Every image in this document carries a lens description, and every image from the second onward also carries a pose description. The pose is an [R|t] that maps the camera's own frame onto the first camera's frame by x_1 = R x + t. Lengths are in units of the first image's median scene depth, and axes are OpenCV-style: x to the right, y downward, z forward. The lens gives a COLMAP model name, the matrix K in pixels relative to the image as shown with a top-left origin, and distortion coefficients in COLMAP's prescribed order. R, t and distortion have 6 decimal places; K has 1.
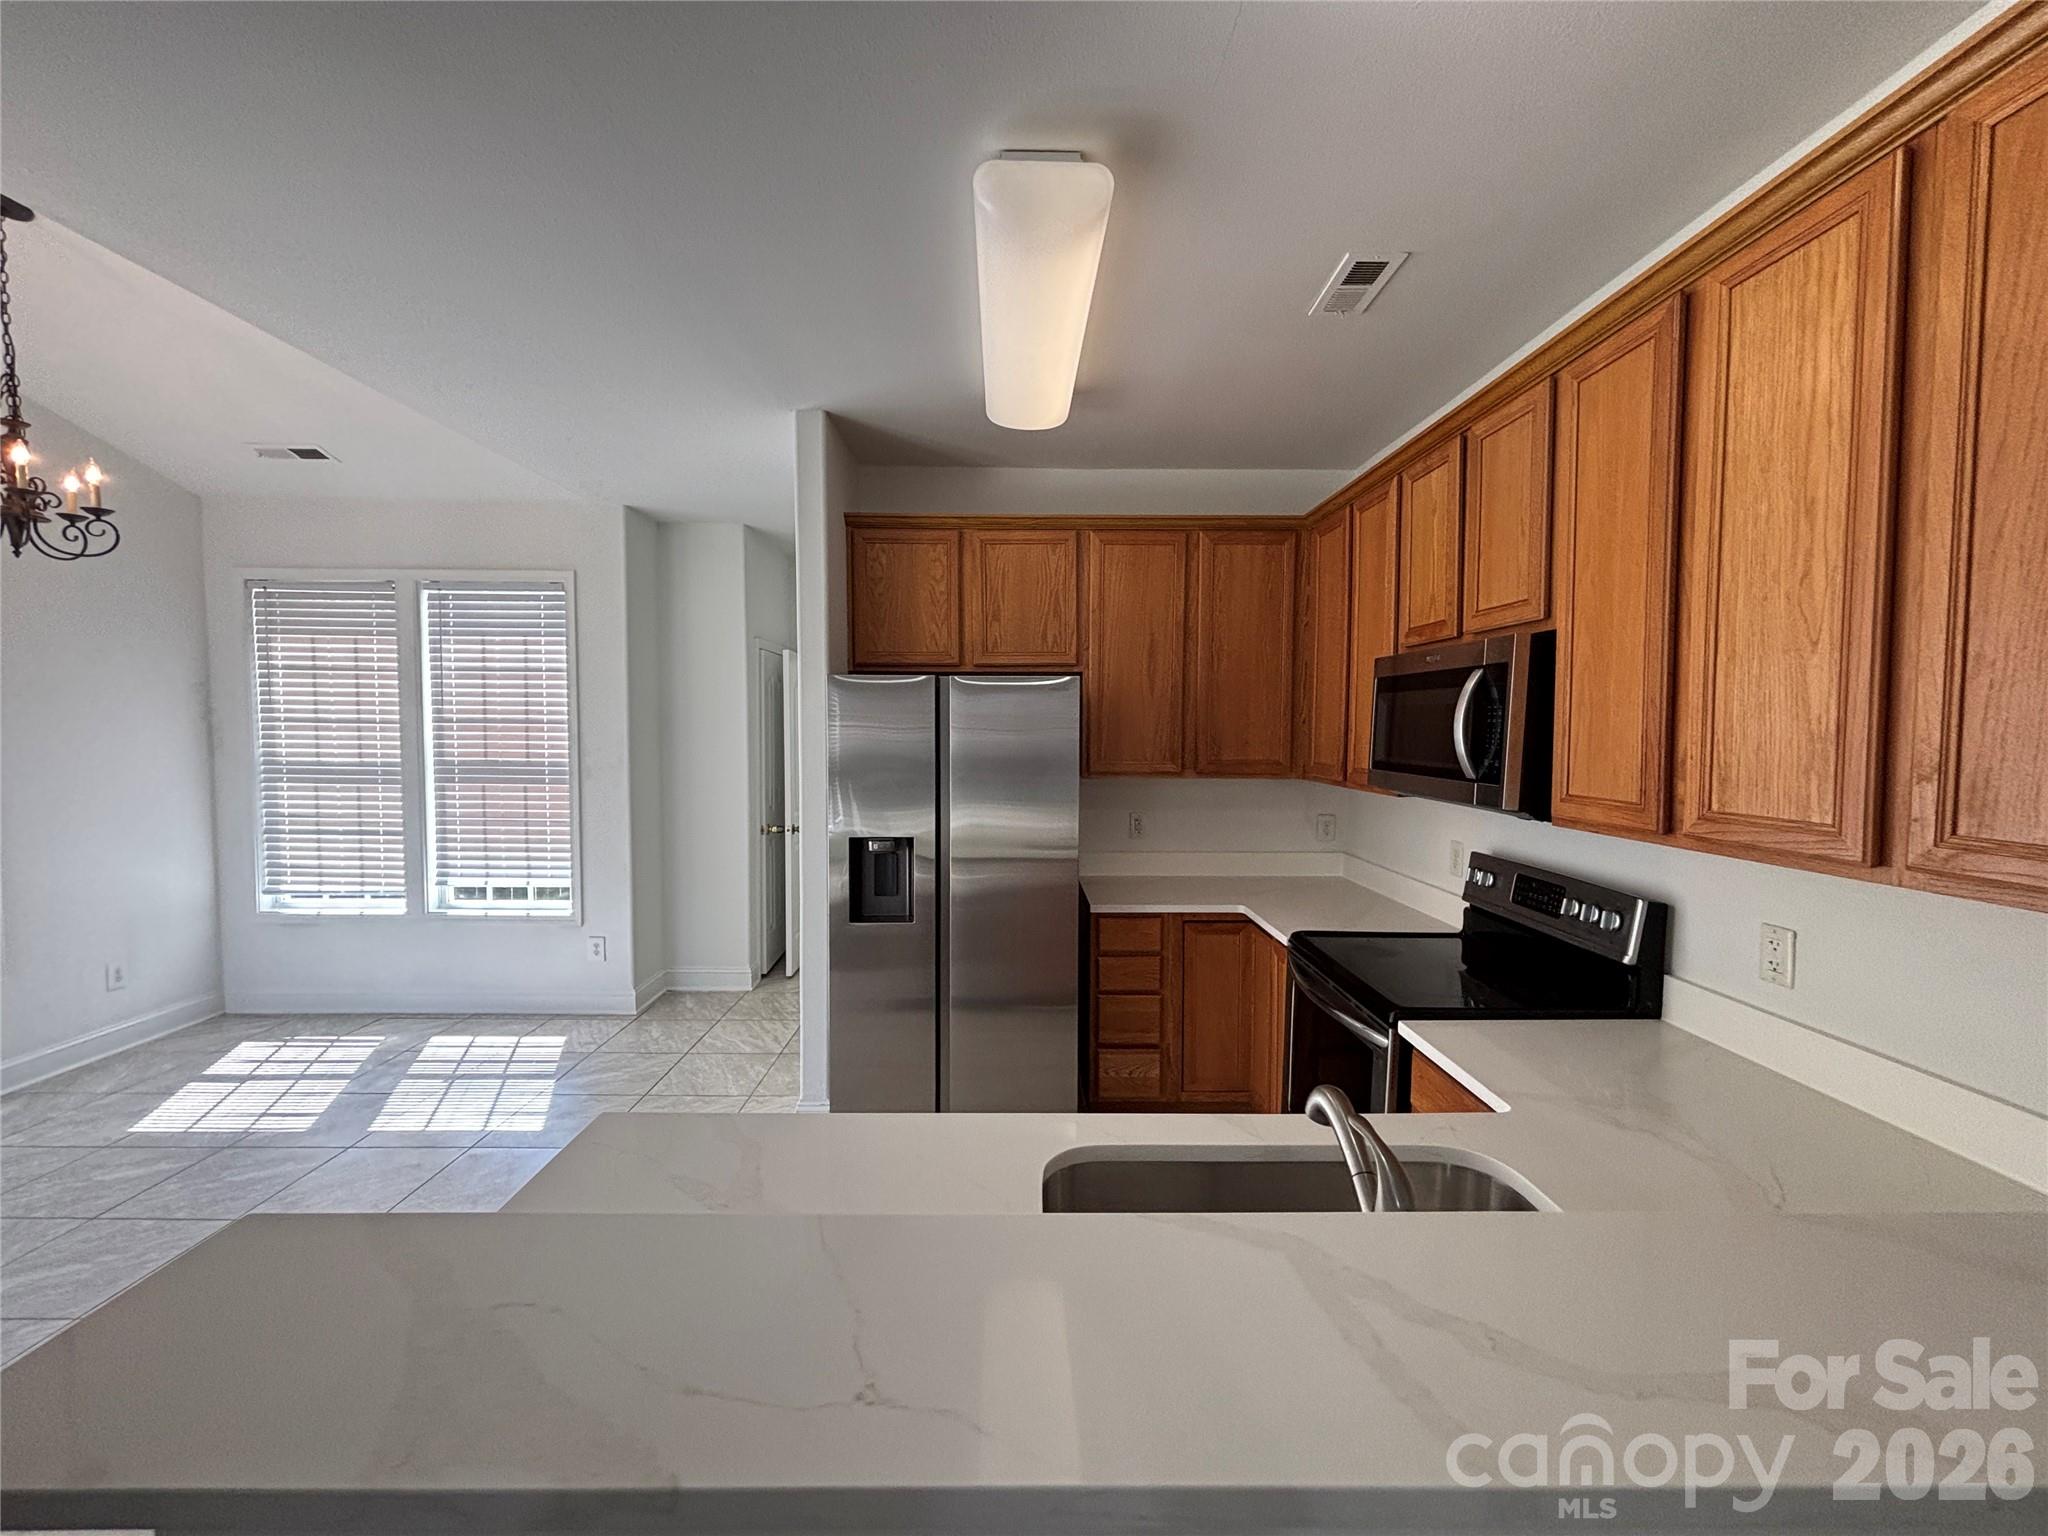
lens RADIAL K [[828.5, 0, 1025.1], [0, 828.5, 764.8], [0, 0, 1]] dist [0.000081, -0.000030]
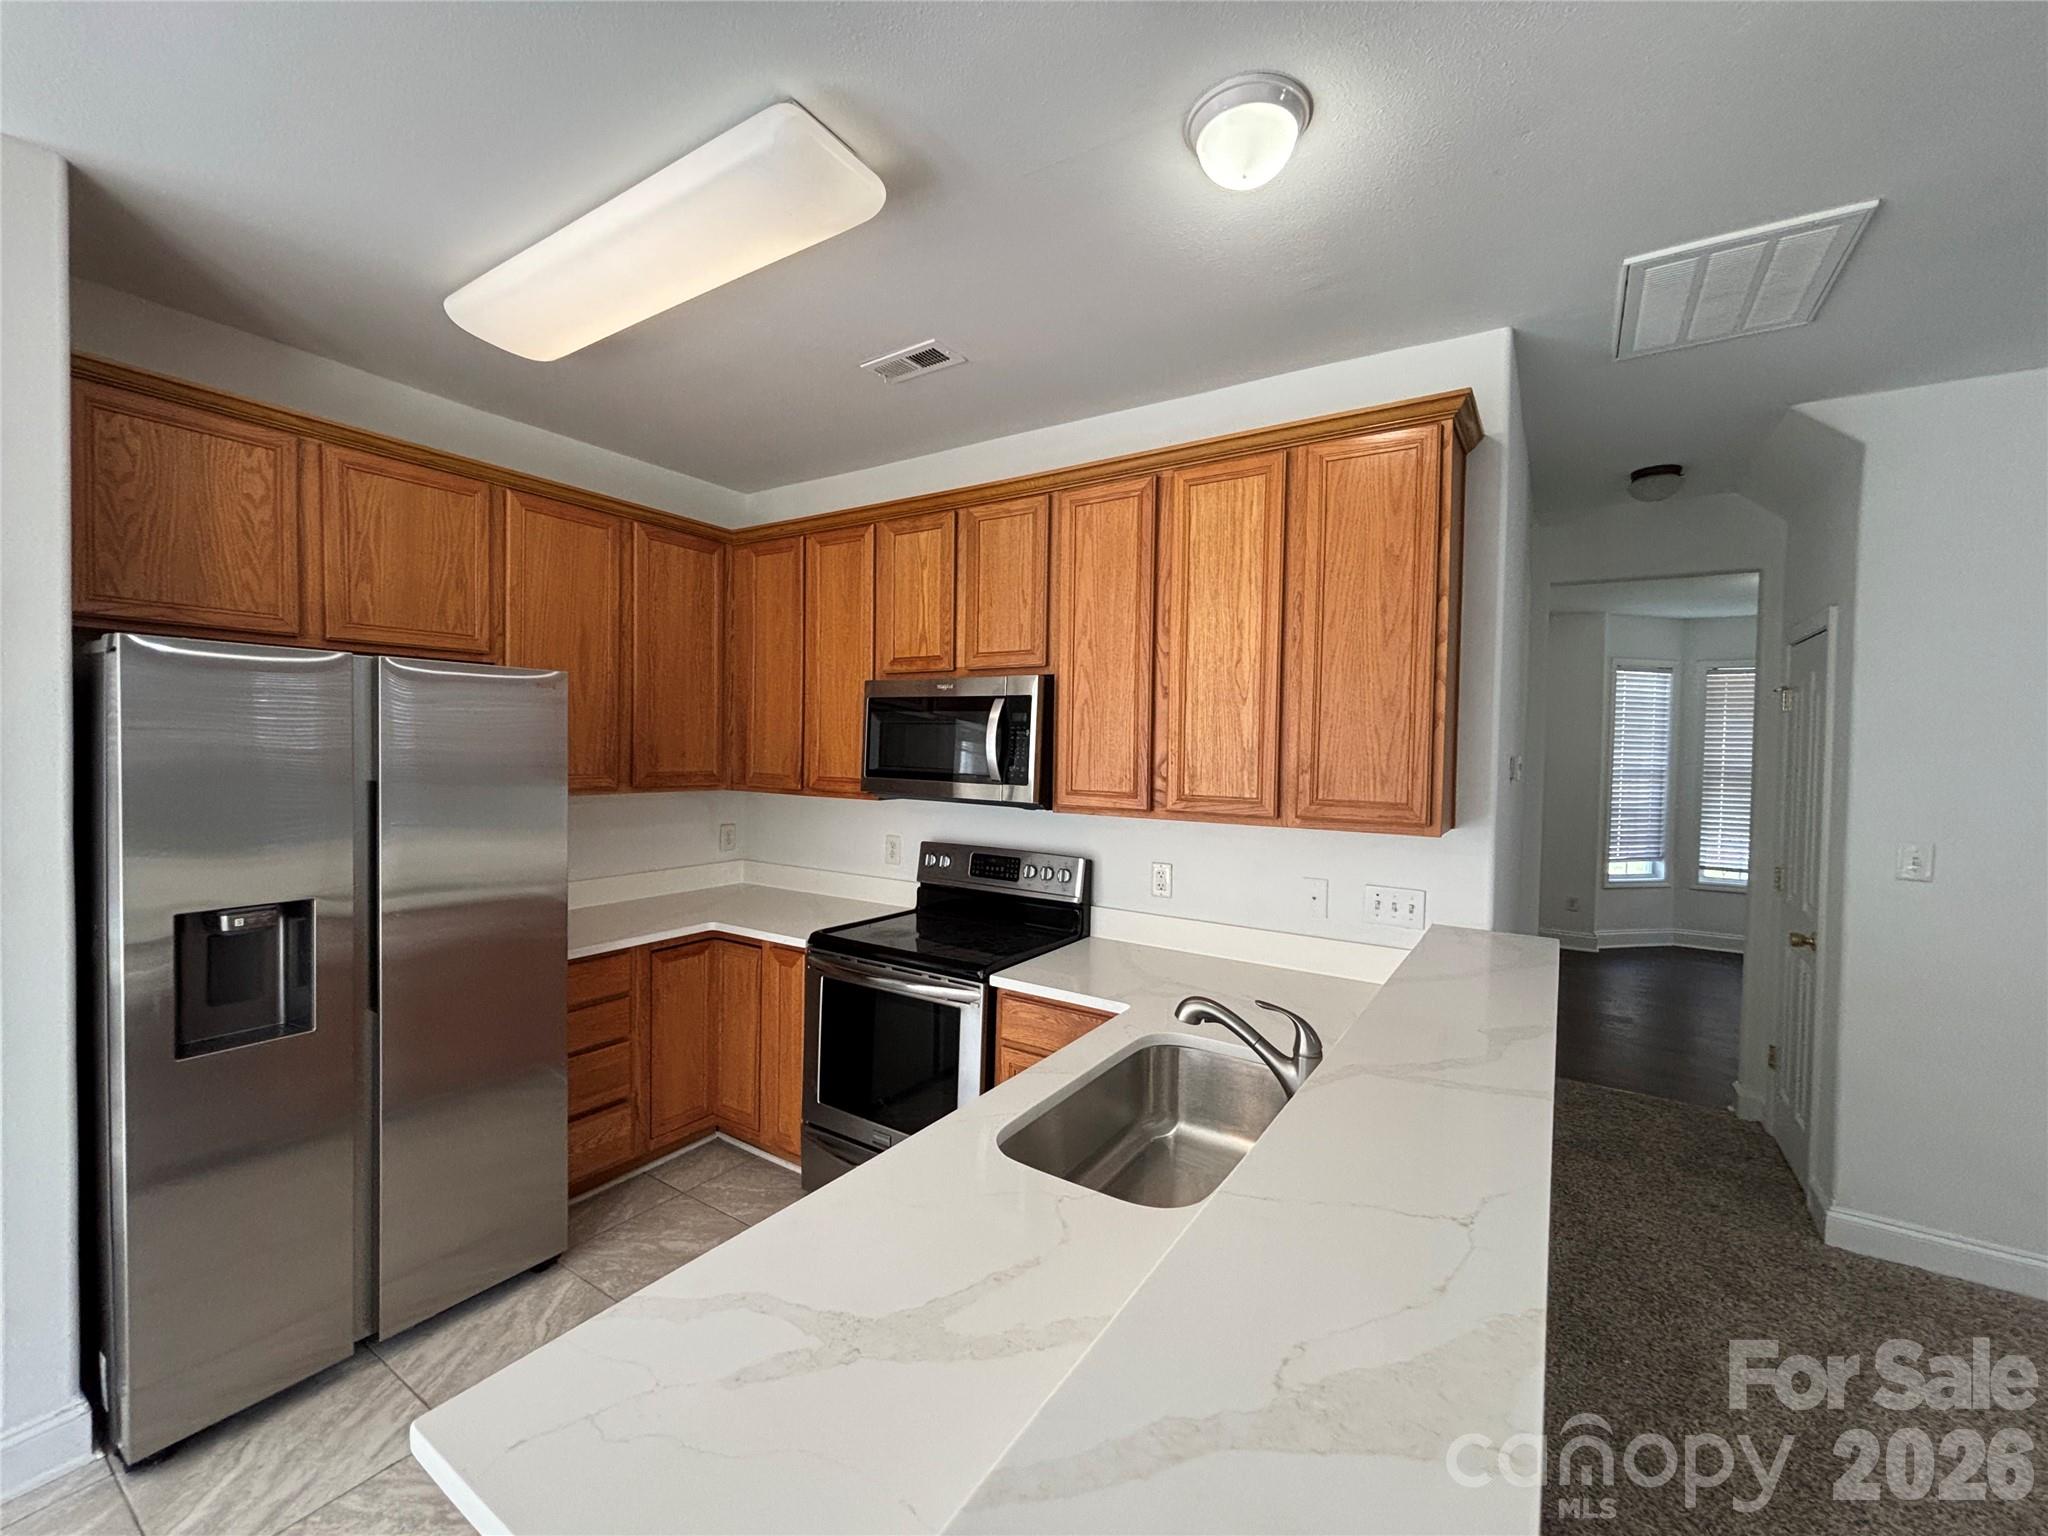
lens RADIAL K [[828.5, 0, 1018.7], [0, 828.5, 766.5], [0, 0, 1]] dist [0.000081, -0.000030]
pose [[0.556755, -0.012891, 0.830577, -0.369562], [0.021960, 0.999759, 0.000797, -0.004795], [-0.830387, 0.017795, 0.556903, 0.175340]]
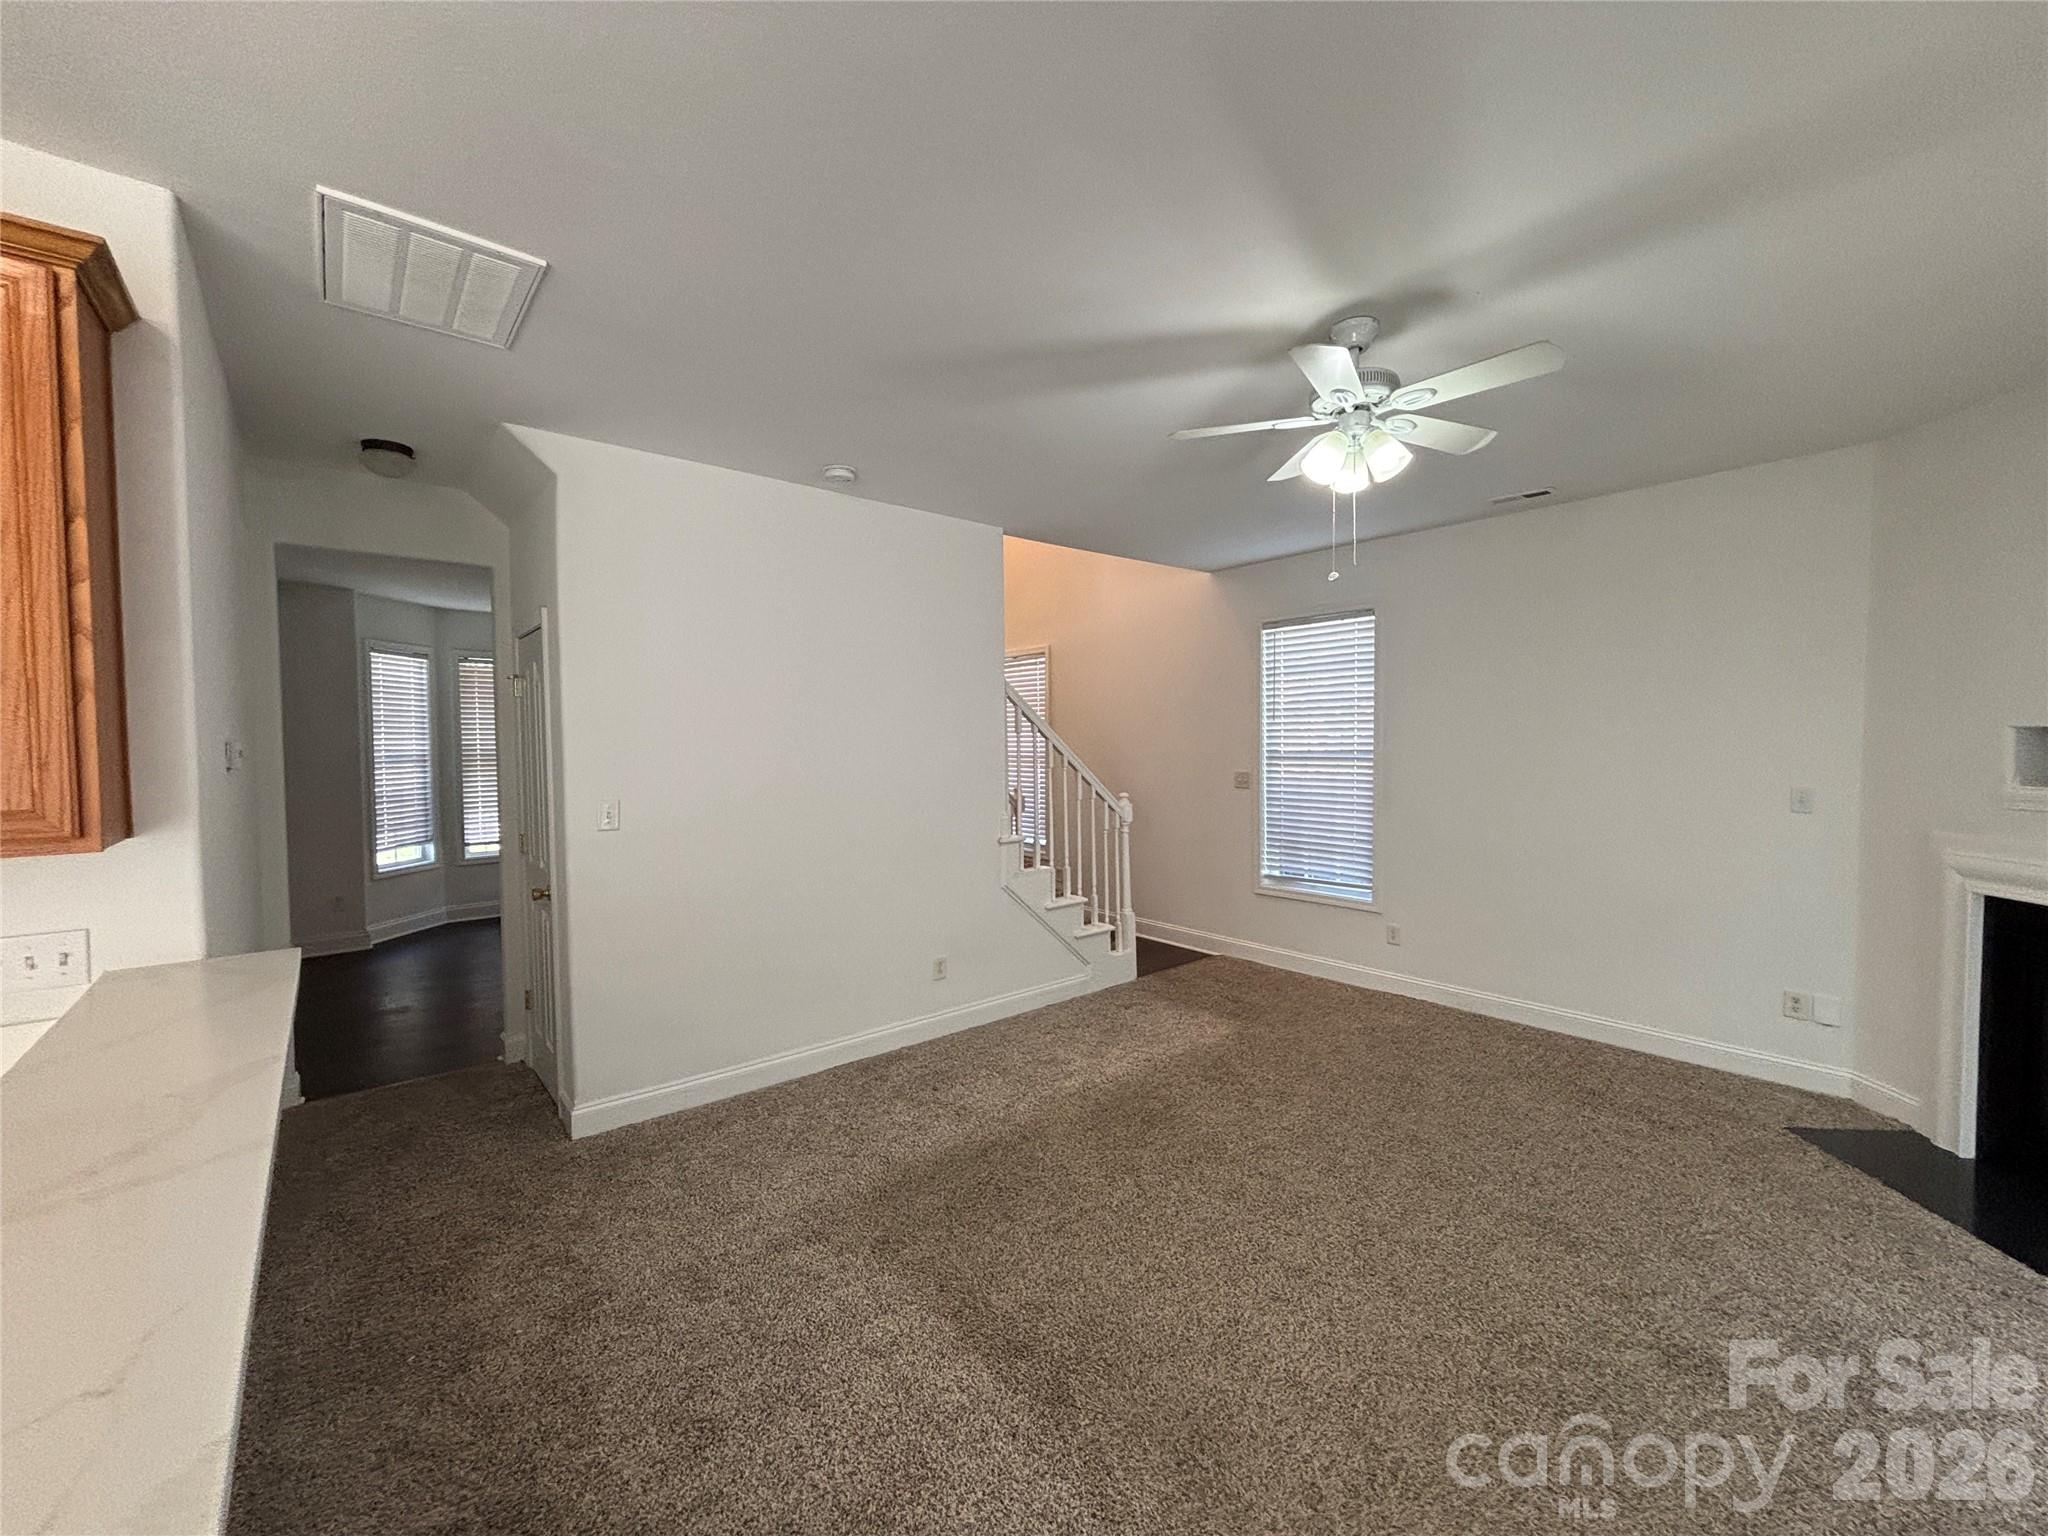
lens RADIAL K [[828.5, 0, 1021.9], [0, 828.5, 763.9], [0, 0, 1]] dist [0.000081, -0.000030]
pose [[-0.634135, -0.019321, 0.772981, -0.339391], [0.044599, 0.997109, 0.061512, 0.003826], [-0.771935, 0.073481, -0.631441, 0.151008]]
